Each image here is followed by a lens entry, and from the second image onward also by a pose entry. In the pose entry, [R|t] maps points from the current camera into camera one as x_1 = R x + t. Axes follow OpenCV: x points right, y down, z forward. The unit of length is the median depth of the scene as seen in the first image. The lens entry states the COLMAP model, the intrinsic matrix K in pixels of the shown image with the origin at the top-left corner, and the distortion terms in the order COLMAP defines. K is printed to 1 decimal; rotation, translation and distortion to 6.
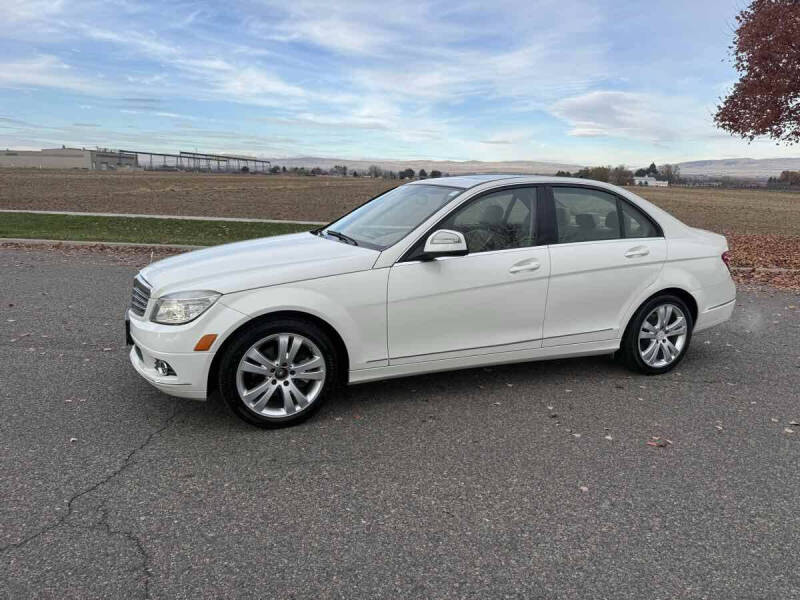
lens RADIAL K [[553.6, 0, 403.4], [0, 553.6, 303.1], [0, 0, 1]] dist [0.068841, -0.092746]
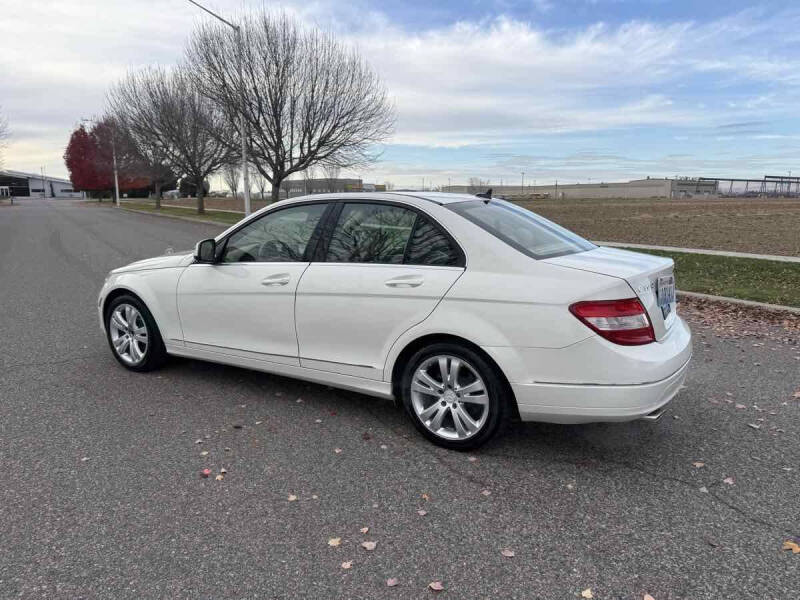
lens RADIAL K [[552.2, 0, 404.0], [0, 552.2, 312.0], [0, 0, 1]] dist [0.067920, -0.098593]
pose [[0.602153, 0.133918, -0.787069, 1.103179], [-0.158615, 0.986247, 0.046457, -0.088020], [0.782466, 0.096867, 0.615113, 0.540237]]
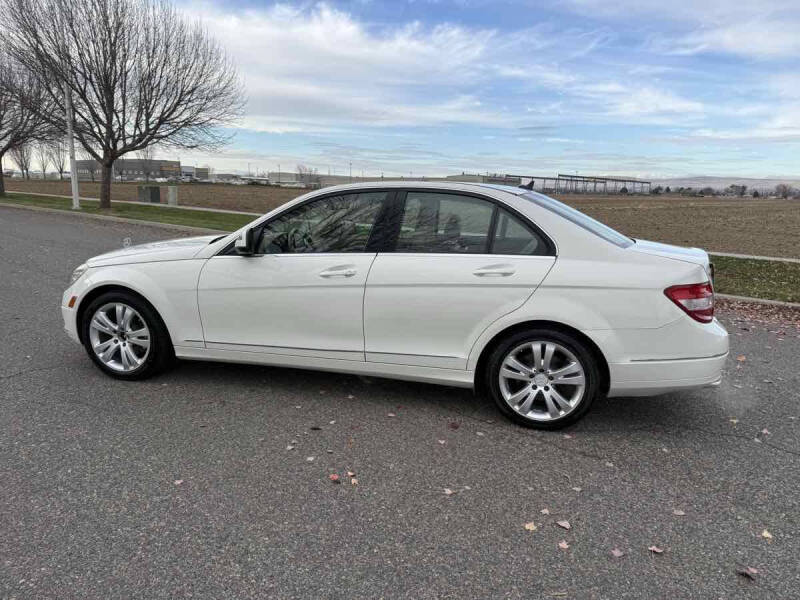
lens RADIAL K [[552.2, 0, 404.0], [0, 552.2, 312.0], [0, 0, 1]] dist [0.067920, -0.098593]
pose [[0.809797, 0.122006, -0.573885, 0.823580], [-0.134010, 0.990746, 0.021530, -0.031513], [0.571201, 0.059471, 0.818653, 0.273341]]
